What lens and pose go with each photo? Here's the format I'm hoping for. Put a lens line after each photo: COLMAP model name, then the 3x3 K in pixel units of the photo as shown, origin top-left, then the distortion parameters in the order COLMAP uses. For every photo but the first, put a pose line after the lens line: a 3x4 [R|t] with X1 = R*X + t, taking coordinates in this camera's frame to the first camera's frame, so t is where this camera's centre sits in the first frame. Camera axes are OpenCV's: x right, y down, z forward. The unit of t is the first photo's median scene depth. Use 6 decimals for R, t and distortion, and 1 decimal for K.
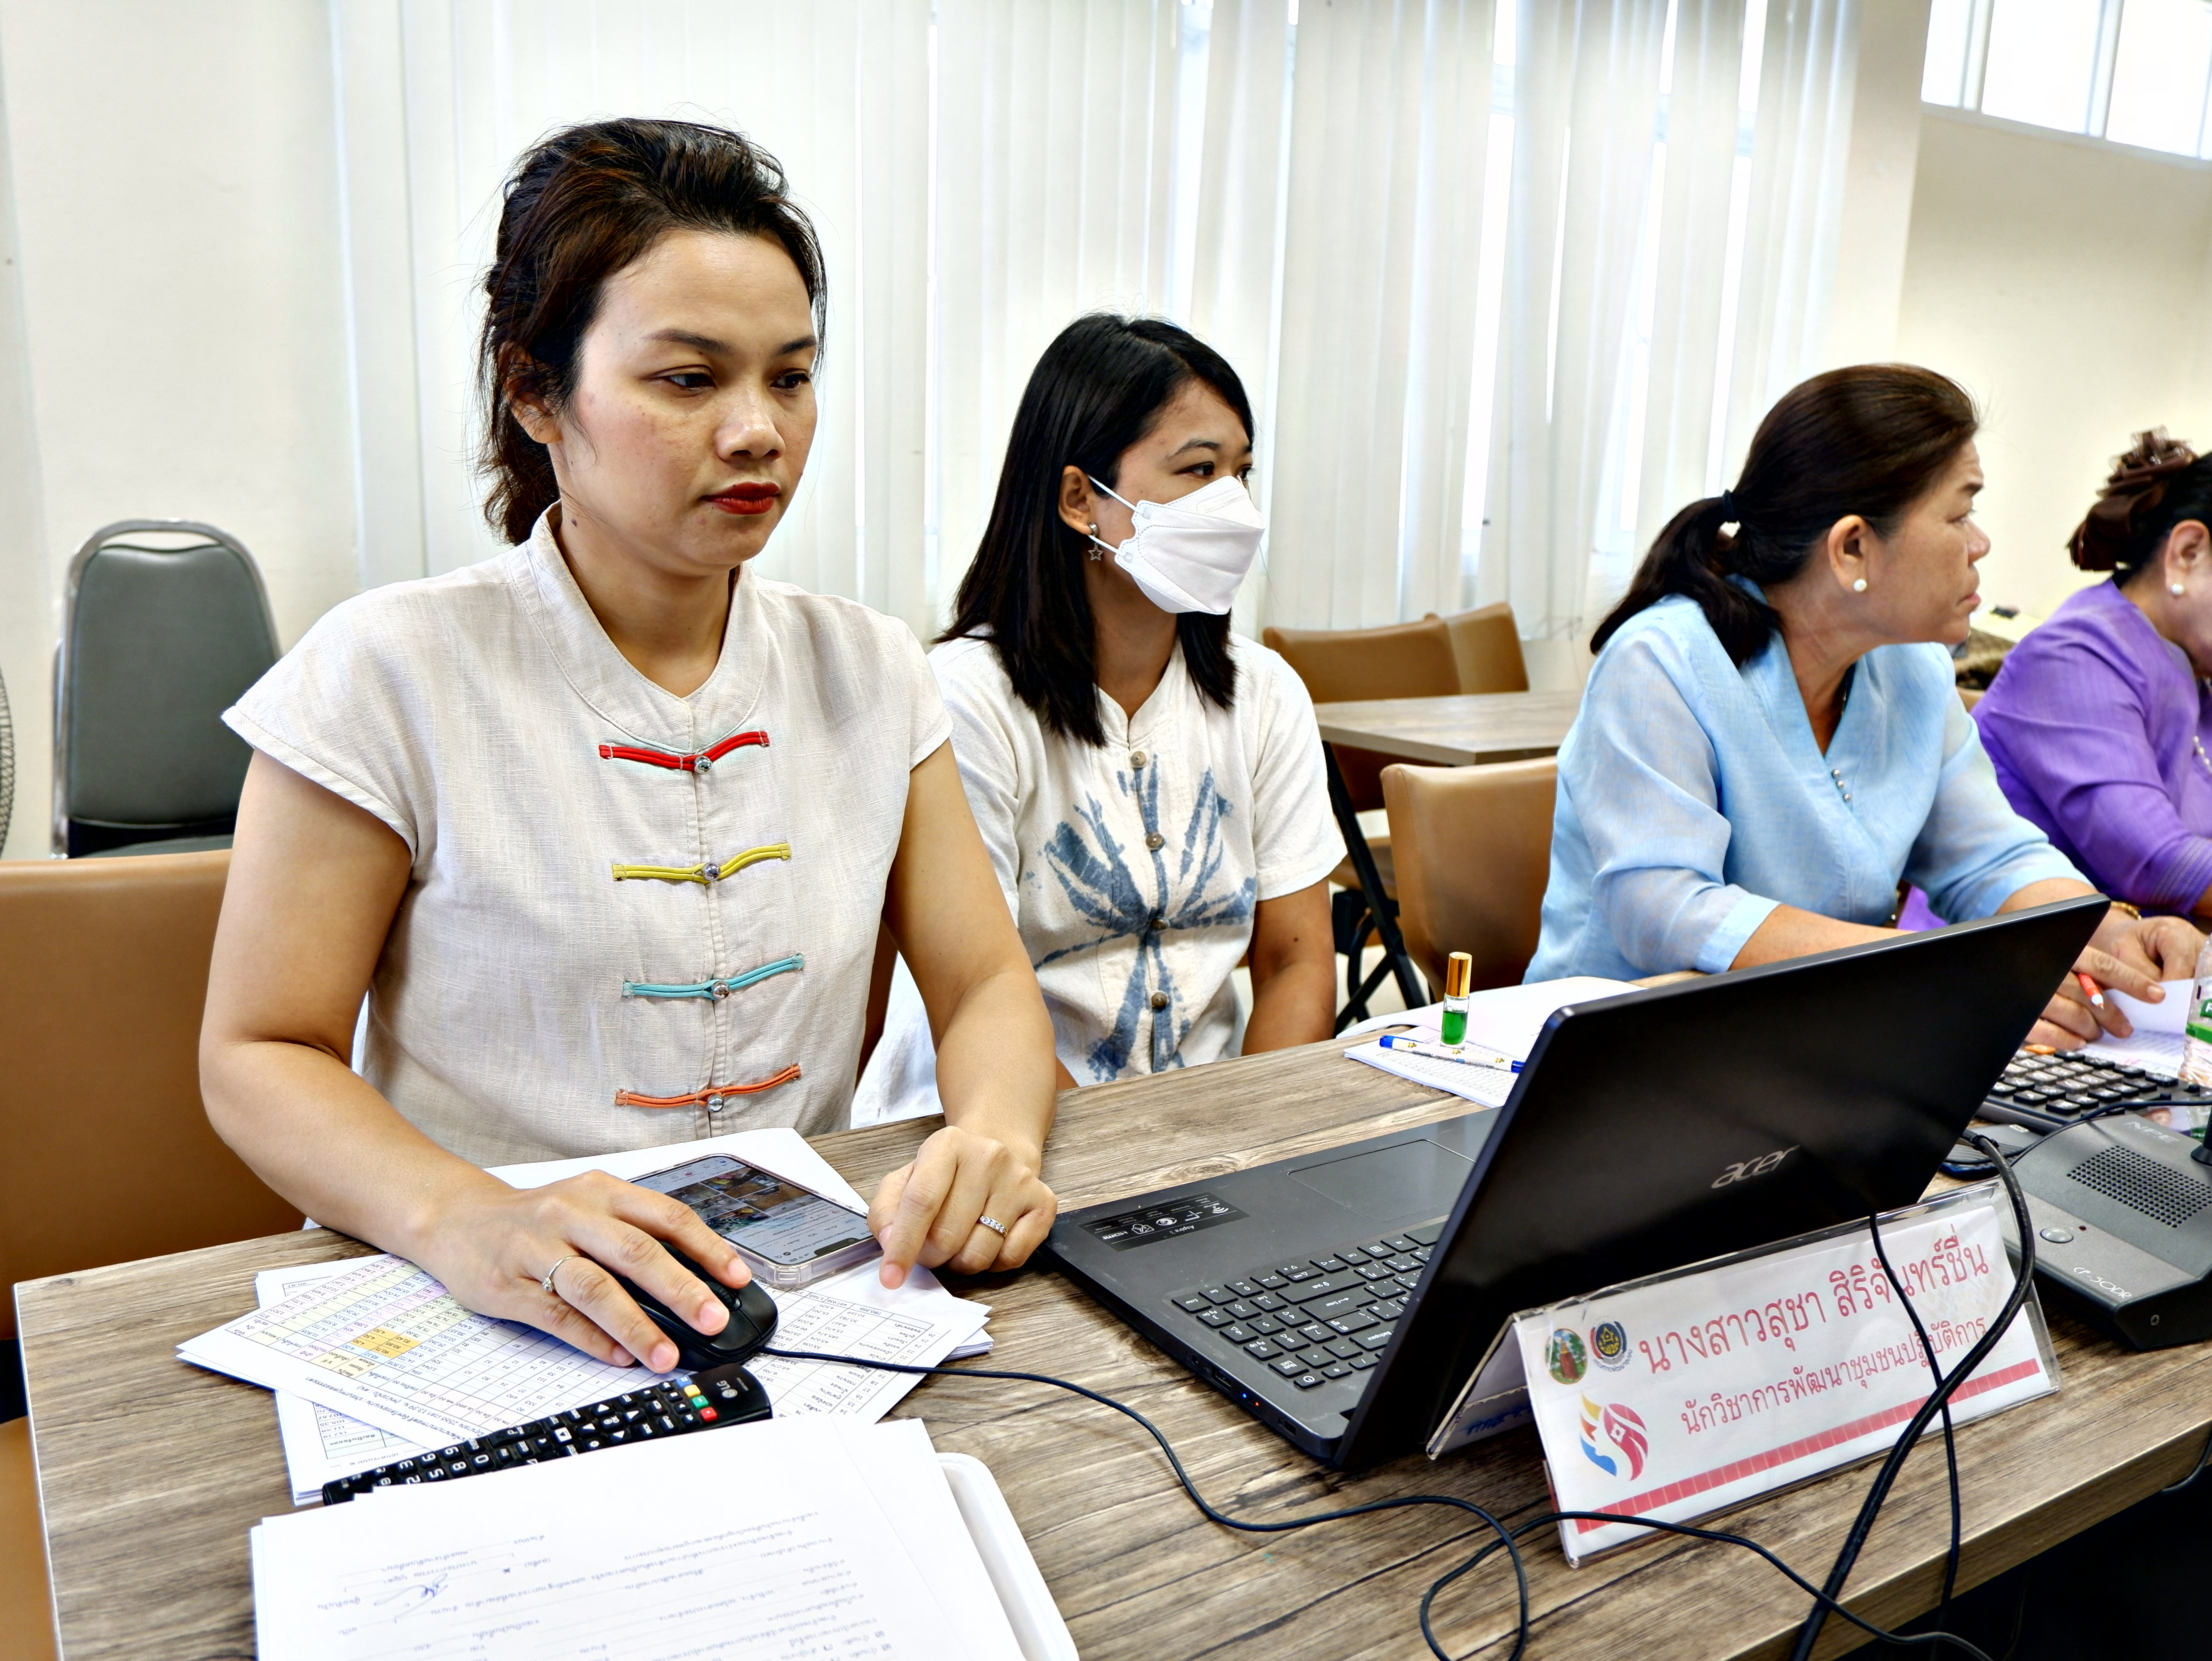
lens RADIAL K [[1842.9, 0, 1106.0], [0, 1842.9, 830.5], [0, 0, 1]] dist [0.062270, 0.001001]
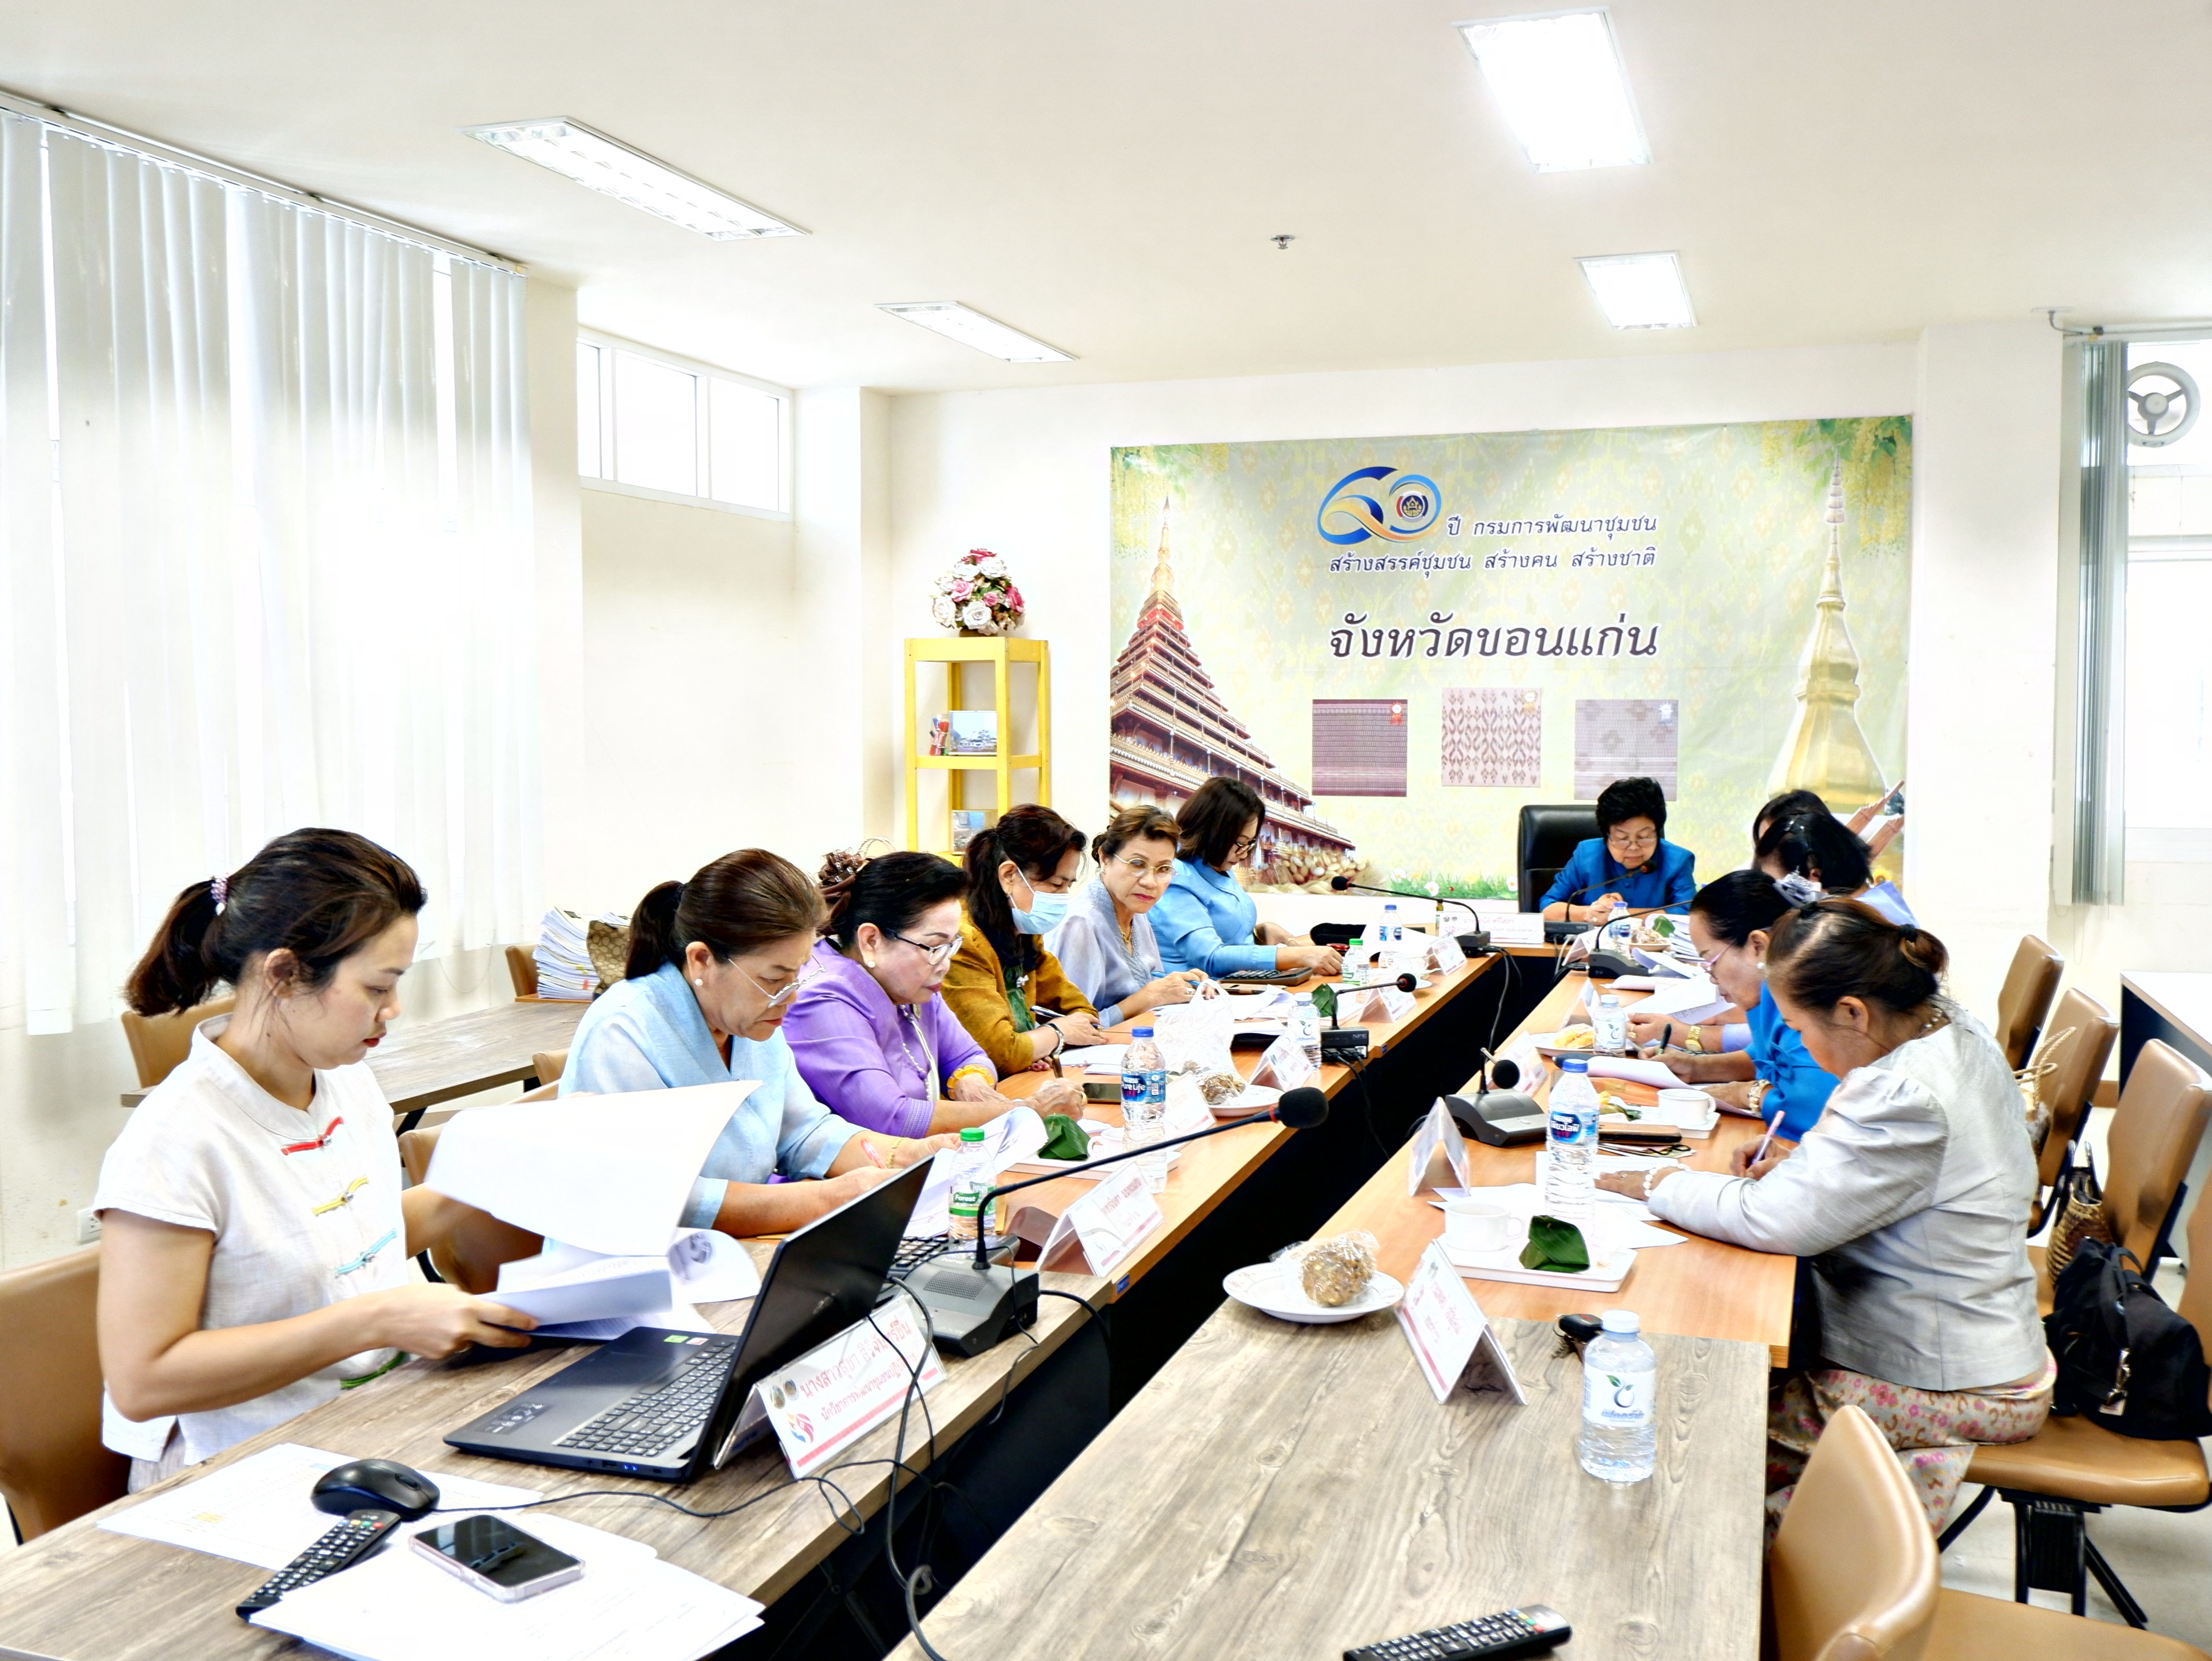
lens RADIAL K [[2240.8, 0, 1106.0], [0, 2240.8, 830.5], [0, 0, 1]] dist [0.007495, 0.000395]
pose [[0.782548, -0.076968, 0.617815, -0.701832], [0.153633, 0.985514, -0.071821, -0.086557], [-0.603337, 0.151121, 0.783037, -0.959246]]
